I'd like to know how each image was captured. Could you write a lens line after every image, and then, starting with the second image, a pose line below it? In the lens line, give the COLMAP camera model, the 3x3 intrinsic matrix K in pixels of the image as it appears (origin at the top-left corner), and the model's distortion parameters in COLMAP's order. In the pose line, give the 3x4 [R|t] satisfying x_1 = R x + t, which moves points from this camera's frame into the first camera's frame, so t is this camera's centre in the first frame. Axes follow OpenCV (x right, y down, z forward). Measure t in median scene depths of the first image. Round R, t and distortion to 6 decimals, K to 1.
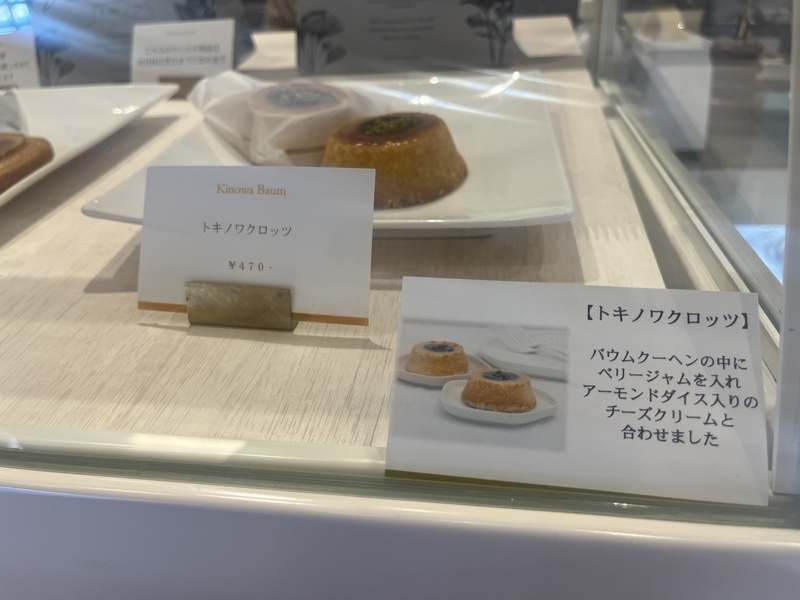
lens RADIAL K [[607.6, 0, 400.0], [0, 607.6, 300.0], [0, 0, 1]] dist [0.004194, -0.002072]
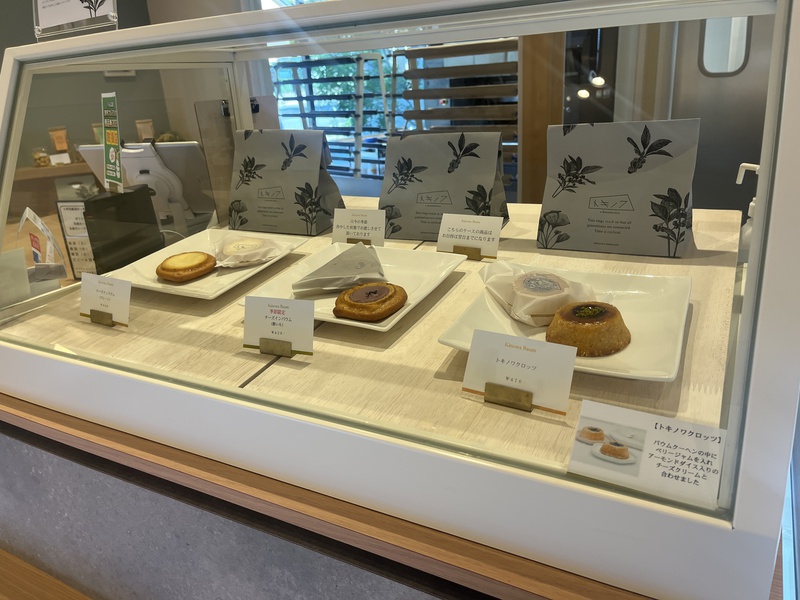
lens RADIAL K [[607.6, 0, 400.0], [0, 607.6, 300.0], [0, 0, 1]] dist [0.004194, -0.002072]
pose [[0.941278, 0.111414, -0.318720, 0.041893], [-0.149365, 0.983998, -0.097147, -0.074984], [0.302796, 0.139048, 0.942857, -1.482056]]
